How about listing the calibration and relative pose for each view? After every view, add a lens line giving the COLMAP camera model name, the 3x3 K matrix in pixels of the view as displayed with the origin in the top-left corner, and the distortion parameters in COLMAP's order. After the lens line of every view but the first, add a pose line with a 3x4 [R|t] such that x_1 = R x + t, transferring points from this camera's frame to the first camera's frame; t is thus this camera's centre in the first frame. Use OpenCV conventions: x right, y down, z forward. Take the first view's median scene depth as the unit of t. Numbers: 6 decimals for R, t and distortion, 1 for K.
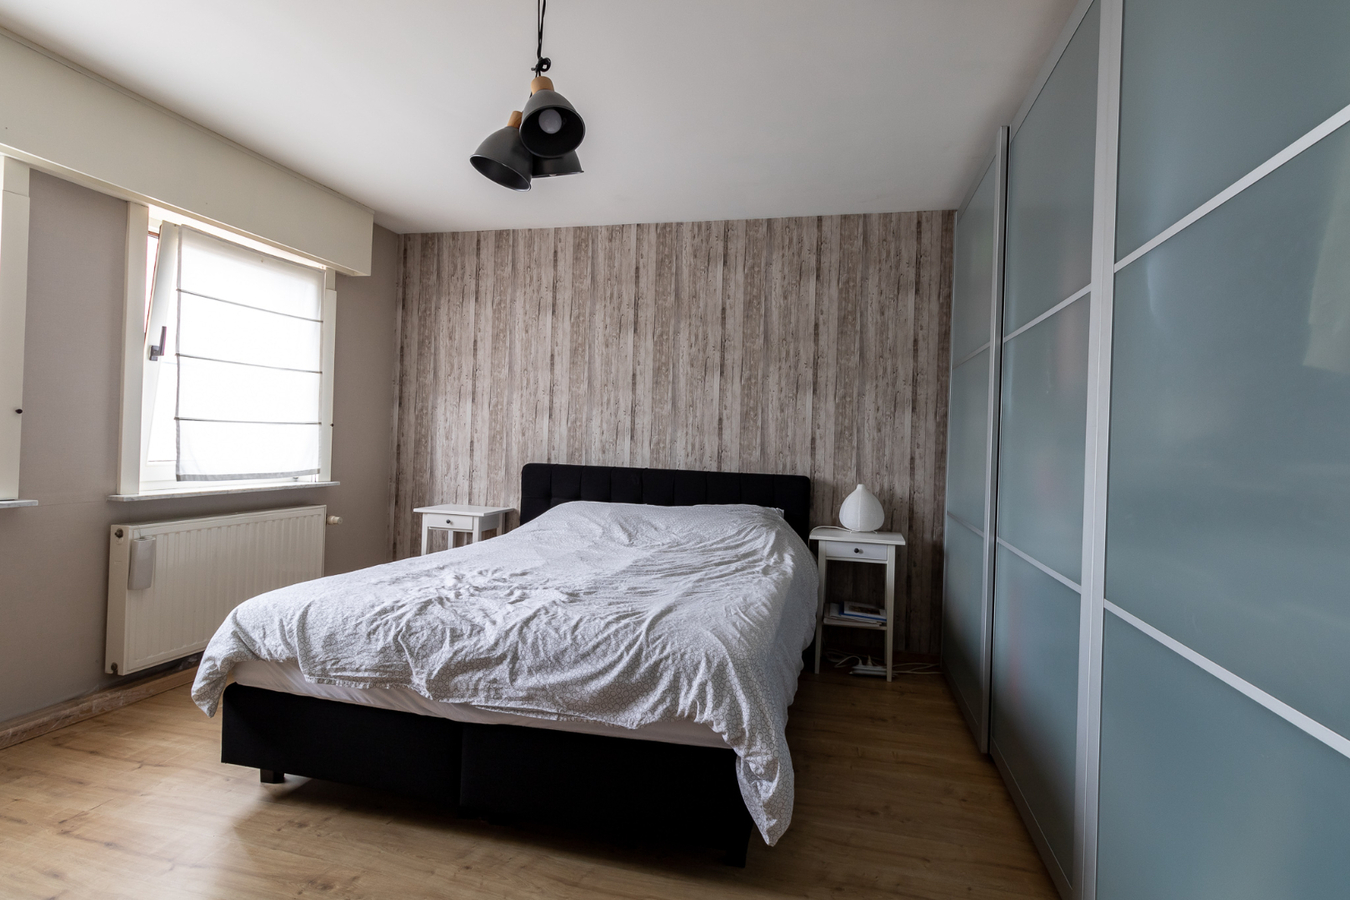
lens RADIAL K [[668.1, 0, 675.3], [0, 668.1, 443.0], [0, 0, 1]] dist [-0.002239, 0.000116]
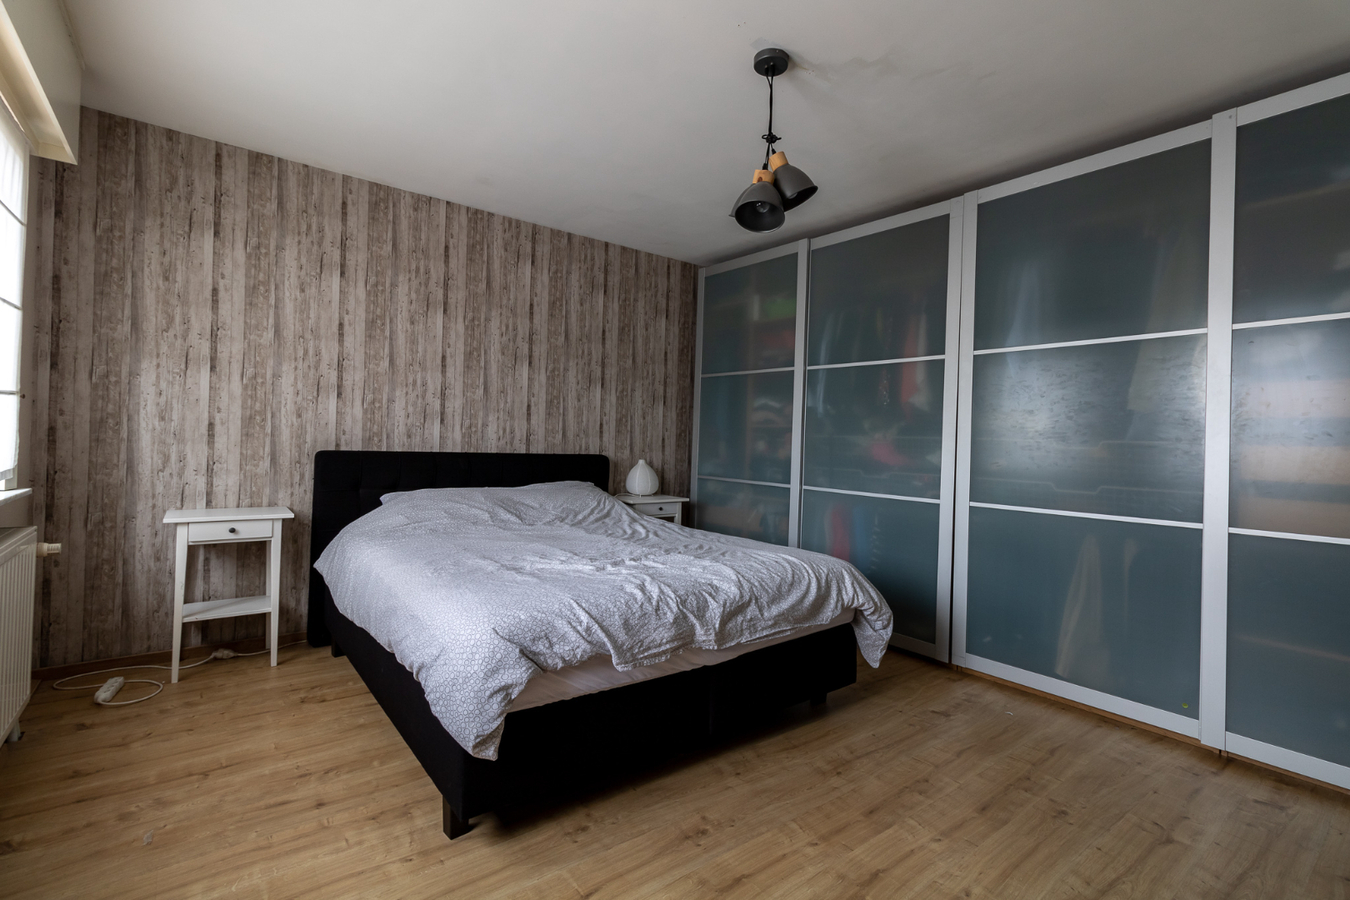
lens RADIAL K [[619.9, 0, 673.9], [0, 619.9, 445.1], [0, 0, 1]] dist [0.001995, 0.000681]
pose [[0.629291, -0.019641, 0.776921, -0.570346], [-0.007846, 0.999469, 0.031623, -0.004649], [-0.777130, -0.025996, 0.628803, 0.171944]]
